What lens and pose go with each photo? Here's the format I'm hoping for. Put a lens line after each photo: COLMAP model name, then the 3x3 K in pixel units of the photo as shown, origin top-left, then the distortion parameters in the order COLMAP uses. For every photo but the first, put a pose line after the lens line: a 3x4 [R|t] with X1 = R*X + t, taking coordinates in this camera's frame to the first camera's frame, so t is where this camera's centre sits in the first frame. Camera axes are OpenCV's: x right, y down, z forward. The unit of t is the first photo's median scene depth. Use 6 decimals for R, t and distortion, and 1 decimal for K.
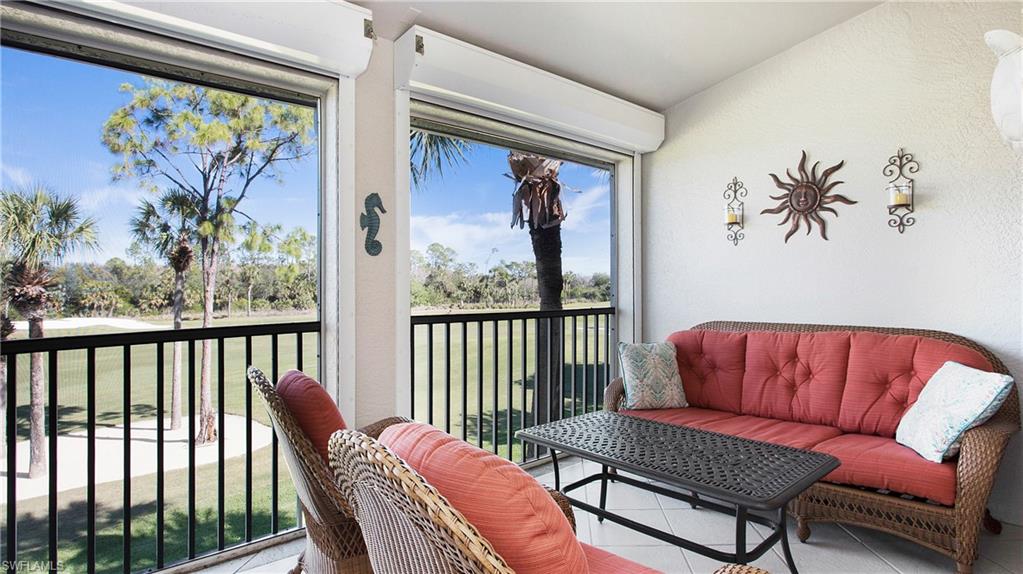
lens RADIAL K [[552.4, 0, 506.1], [0, 552.4, 280.8], [0, 0, 1]] dist [0.001929, 0.000927]
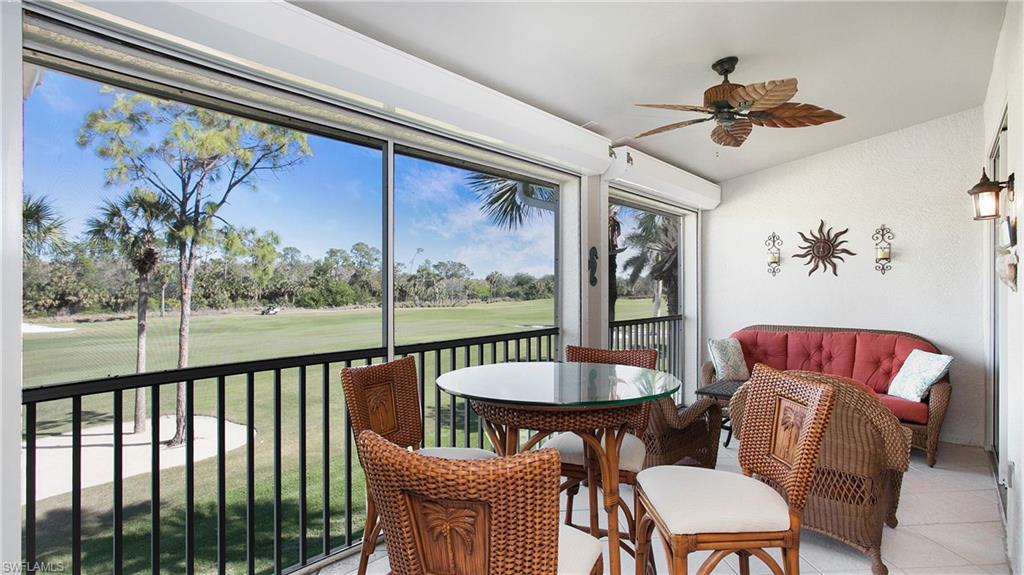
lens RADIAL K [[538.2, 0, 512.8], [0, 538.2, 283.4], [0, 0, 1]] dist [0.015629, -0.000138]
pose [[0.985431, 0.003446, 0.170039, -0.147911], [-0.004726, 0.999963, 0.007124, -0.013651], [-0.170008, -0.007824, 0.985412, -0.096803]]
